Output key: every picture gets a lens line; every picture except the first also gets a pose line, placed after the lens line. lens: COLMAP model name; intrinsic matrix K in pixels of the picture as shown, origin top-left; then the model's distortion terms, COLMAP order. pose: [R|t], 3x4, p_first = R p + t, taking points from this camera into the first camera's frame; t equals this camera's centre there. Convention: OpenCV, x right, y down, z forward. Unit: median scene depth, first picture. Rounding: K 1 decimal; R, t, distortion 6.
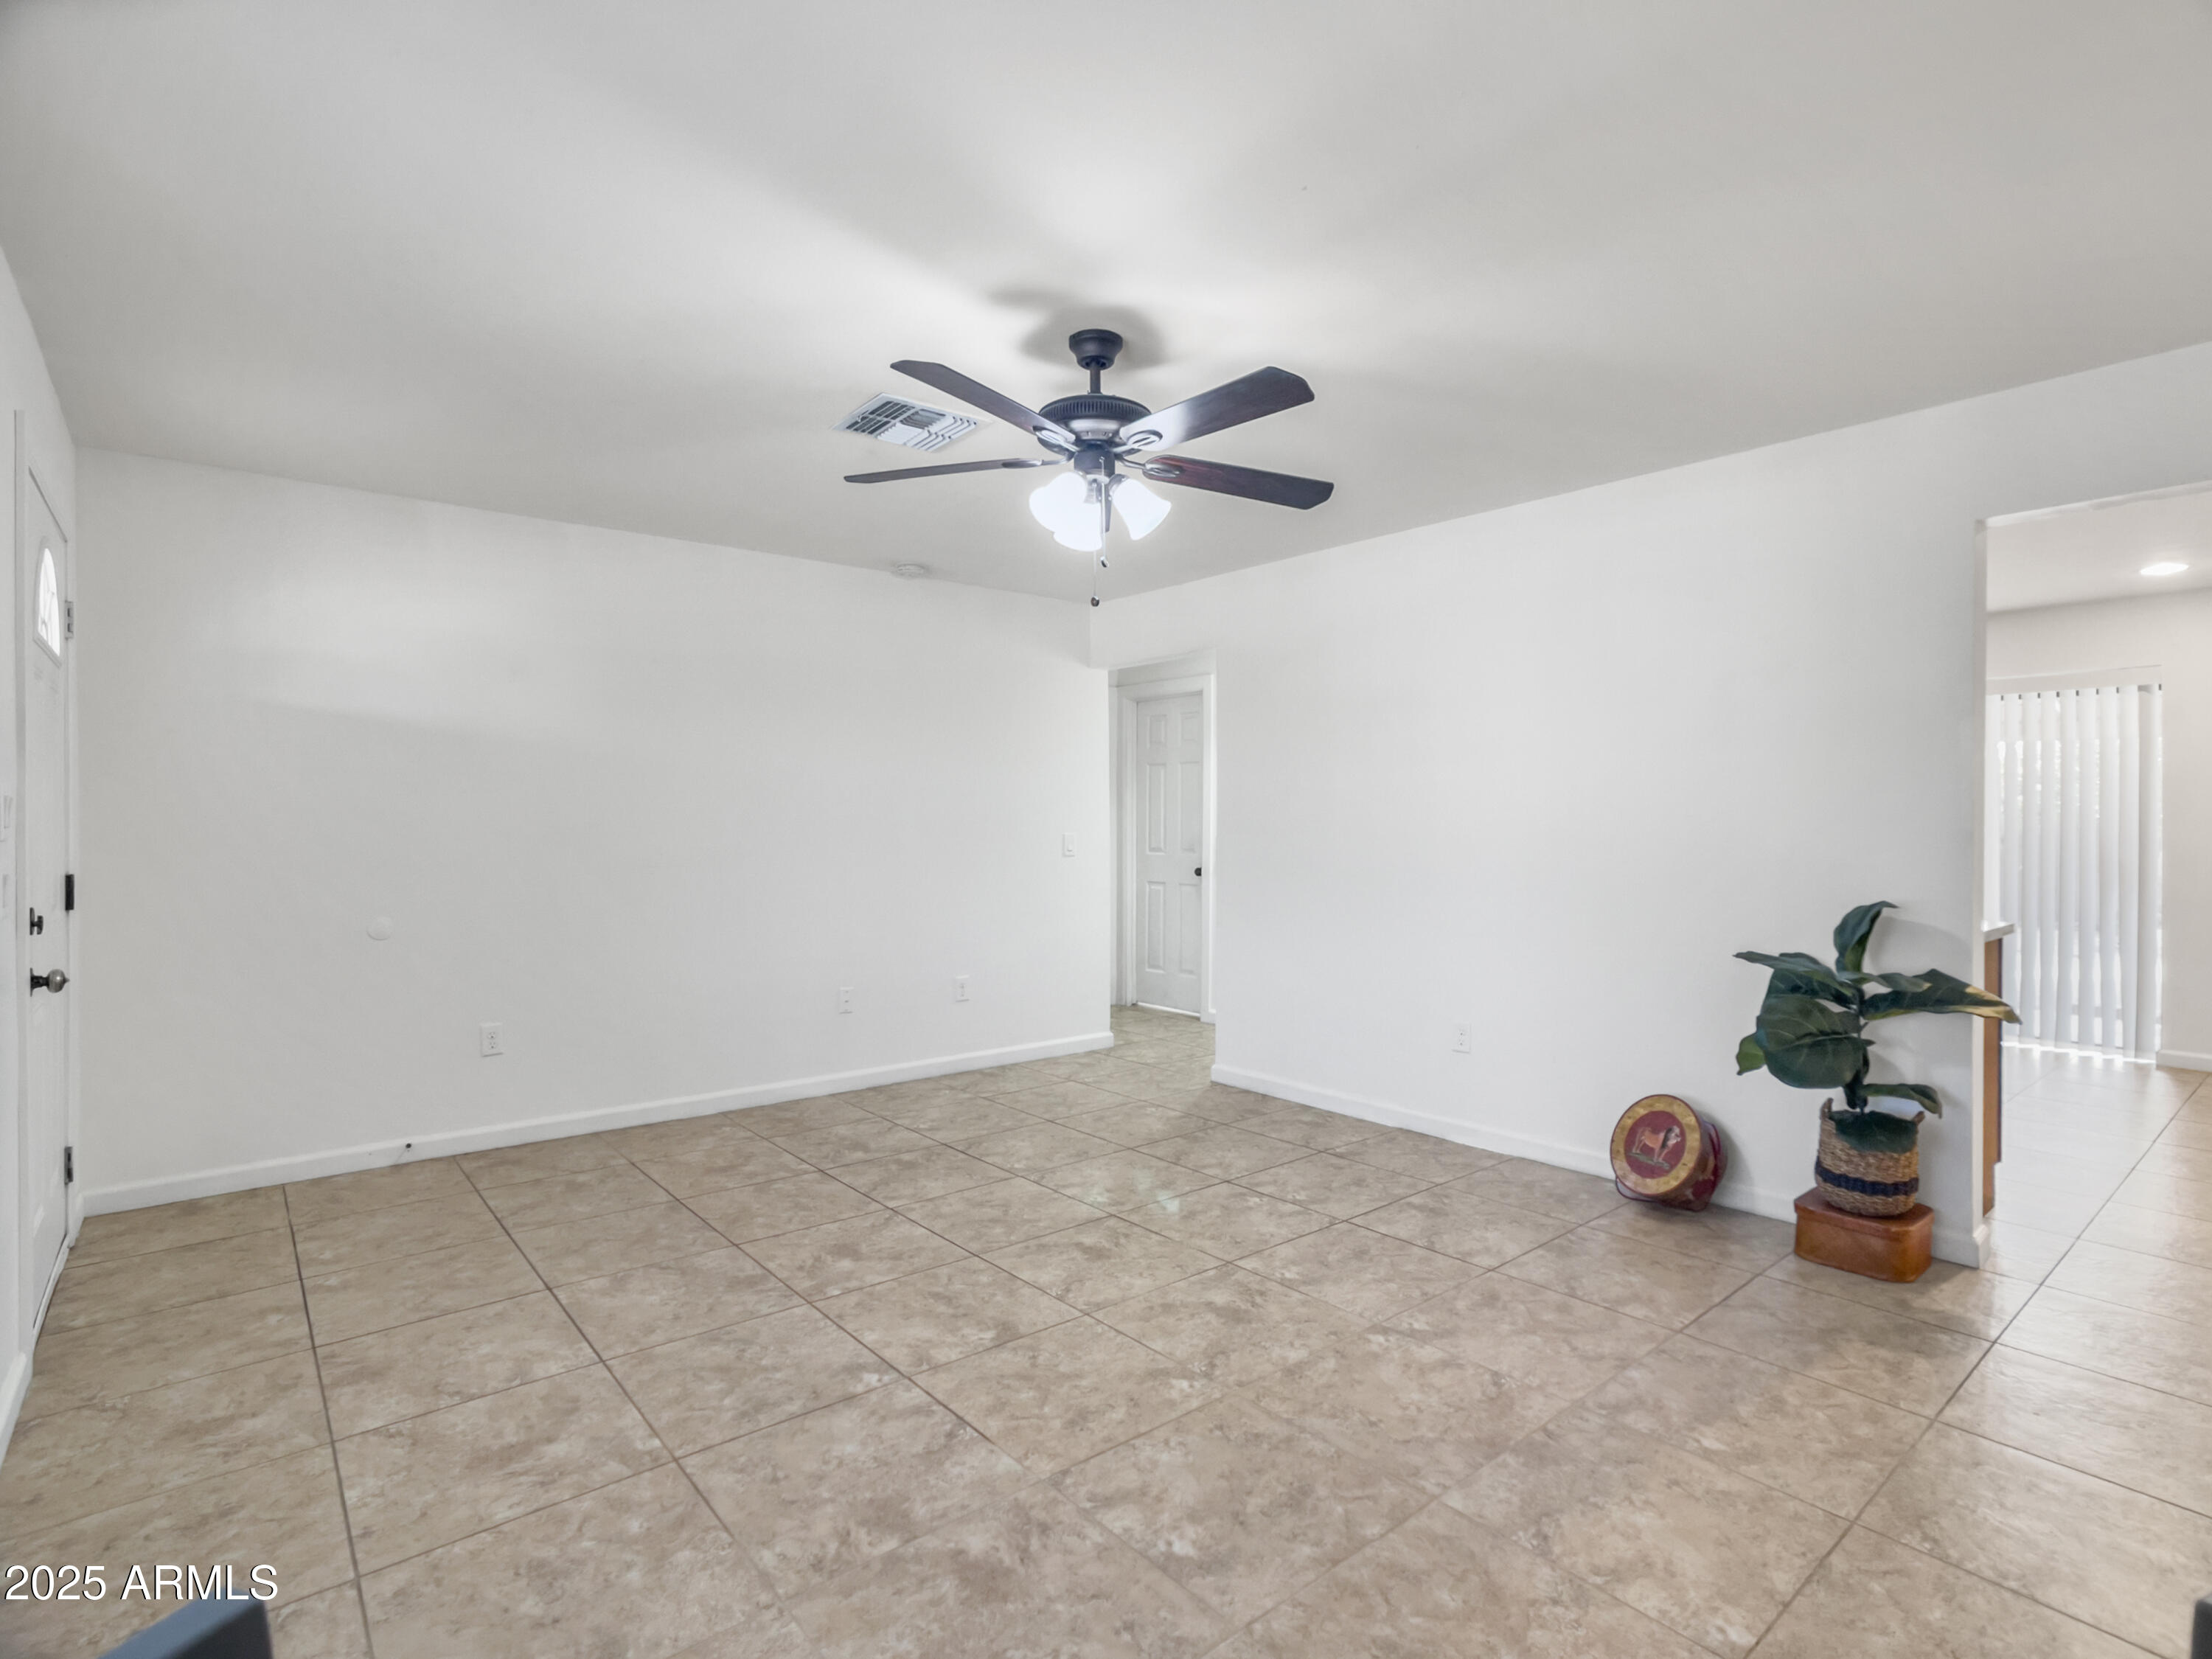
lens RADIAL K [[1102.1, 0, 1111.7], [0, 1102.1, 820.8], [0, 0, 1]] dist [-0.059706, 0.042895]
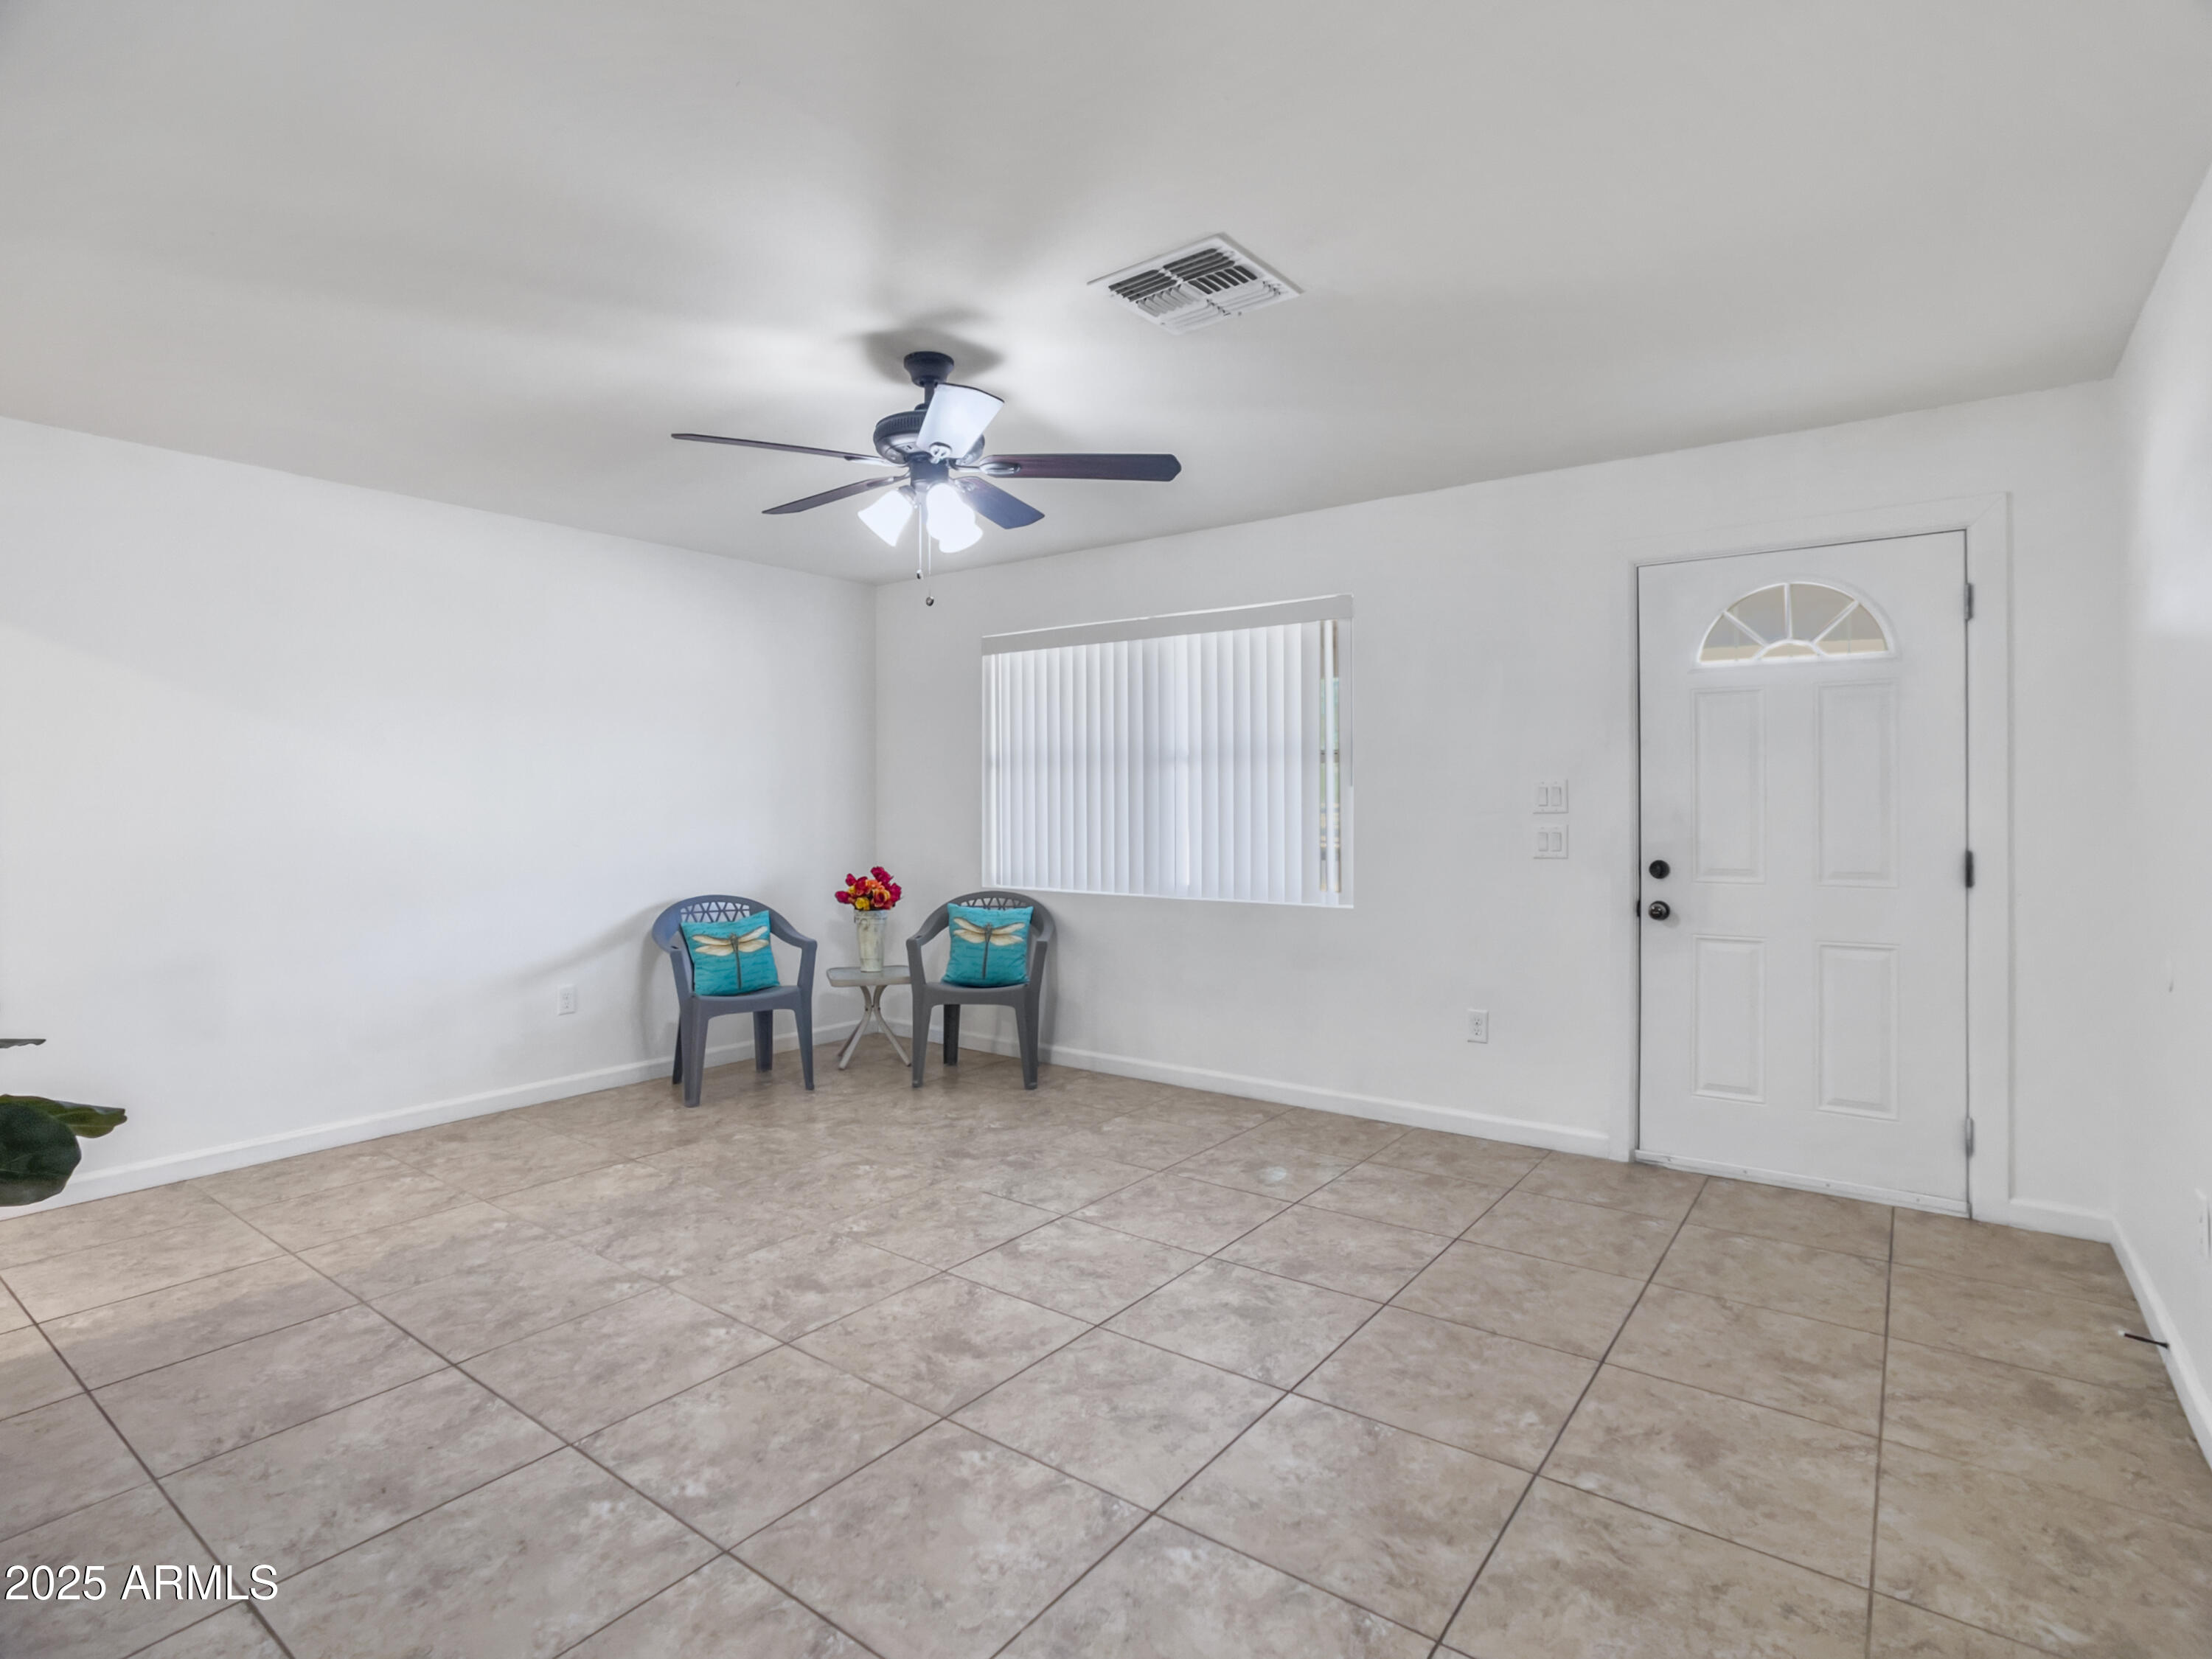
lens RADIAL K [[1102.1, 0, 1111.7], [0, 1102.1, 820.8], [0, 0, 1]] dist [-0.059706, 0.042895]
pose [[-0.969988, 0.007691, -0.243030, 0.073796], [0.005373, 0.999934, 0.010199, 0.004862], [0.243092, 0.008587, -0.969965, 2.071372]]
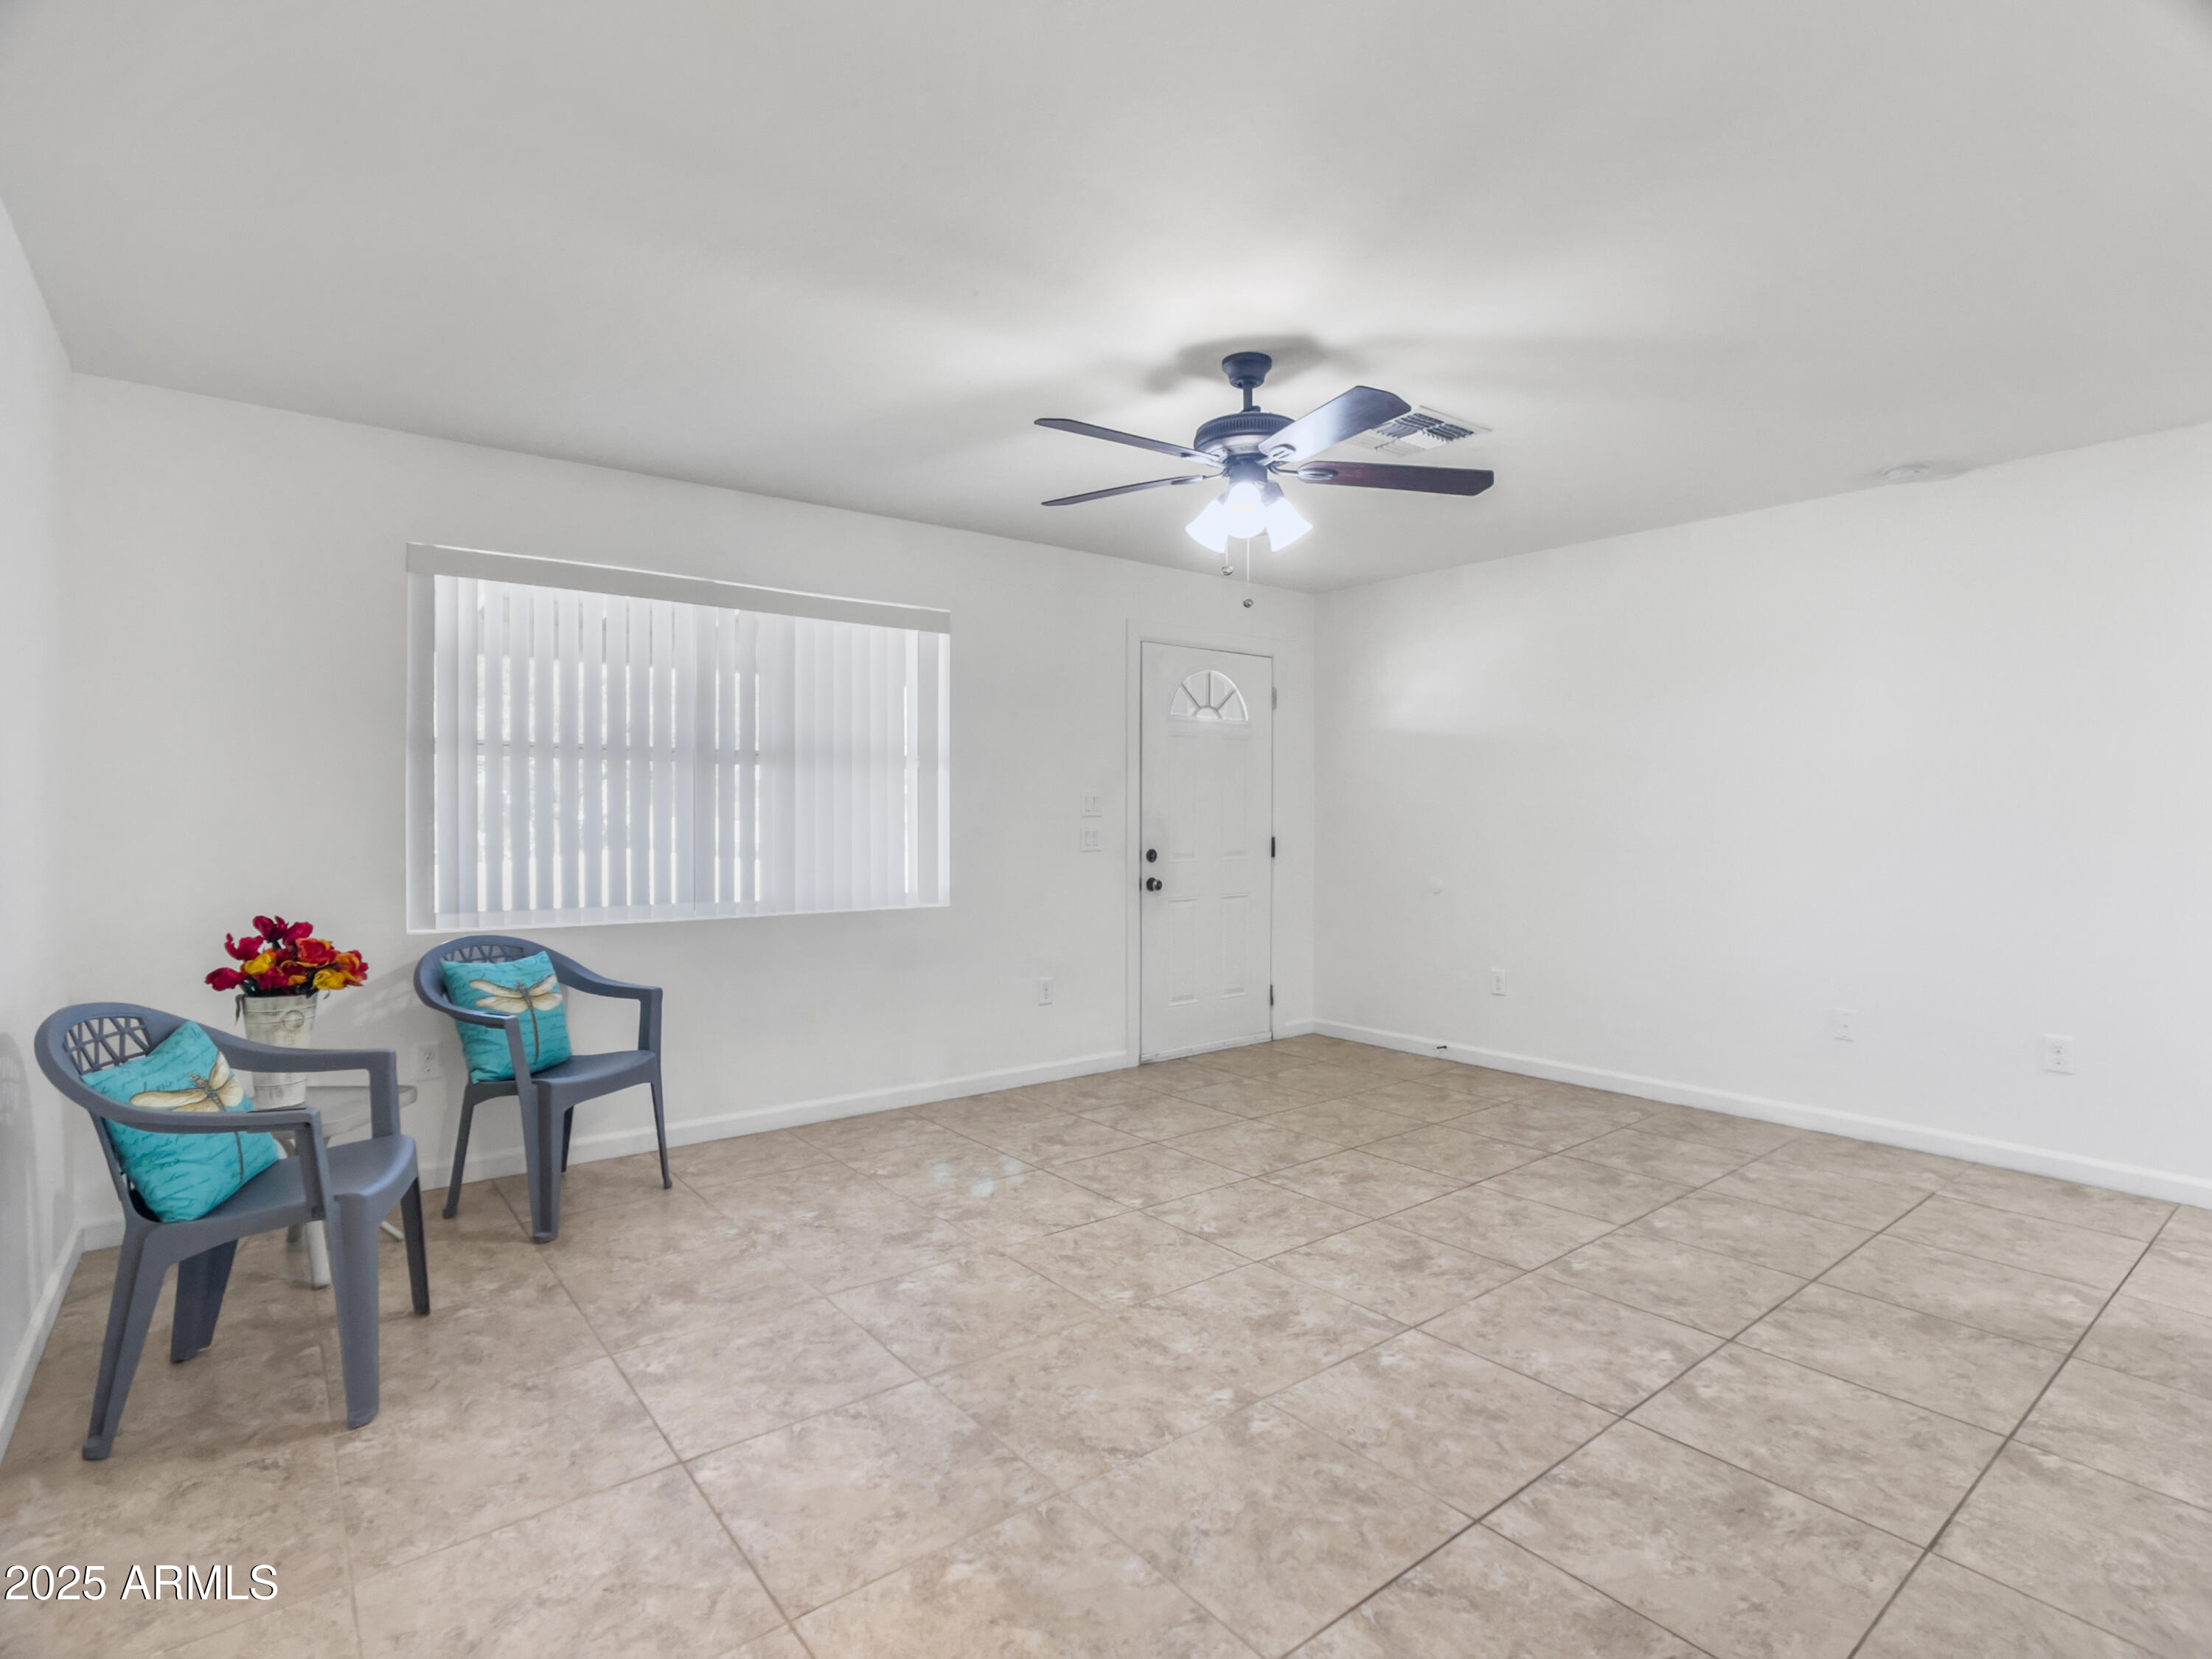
lens RADIAL K [[1102.1, 0, 1111.7], [0, 1102.1, 820.8], [0, 0, 1]] dist [-0.059706, 0.042895]
pose [[-0.017155, 0.004526, -0.999843, 1.058410], [0.003829, 0.999983, 0.004461, 0.011632], [0.999846, -0.003752, -0.017172, 0.880272]]
